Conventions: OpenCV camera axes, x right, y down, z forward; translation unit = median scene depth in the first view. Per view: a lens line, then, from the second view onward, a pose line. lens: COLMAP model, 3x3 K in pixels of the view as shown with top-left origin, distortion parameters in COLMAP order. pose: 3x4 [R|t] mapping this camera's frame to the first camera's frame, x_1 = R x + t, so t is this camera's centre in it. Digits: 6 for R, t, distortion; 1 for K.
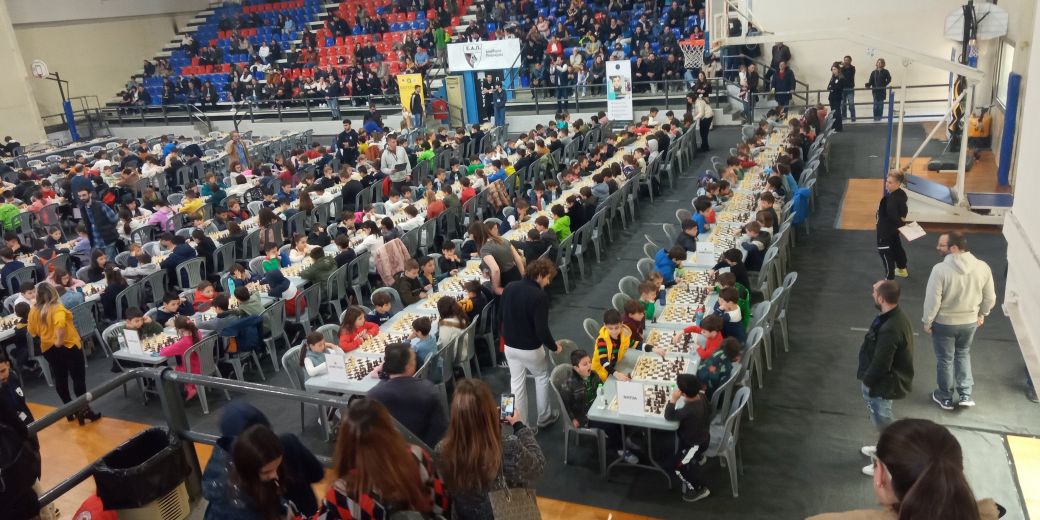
lens RADIAL K [[771.1, 0, 520.5], [0, 771.1, 261.1], [0, 0, 1]] dist [0.028800, -0.019918]
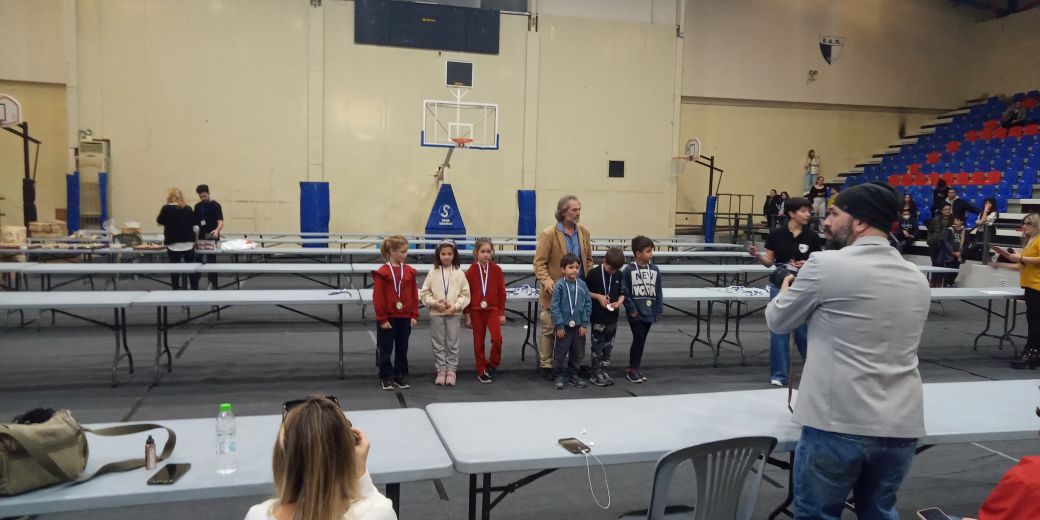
lens RADIAL K [[771.1, 0, 518.9], [0, 771.1, 279.8], [0, 0, 1]] dist [0.028800, -0.019918]
pose [[0.621756, 0.189133, -0.760032, -0.087225], [-0.328697, 0.943822, -0.034027, -0.031456], [0.710899, 0.270977, 0.648995, 0.283070]]
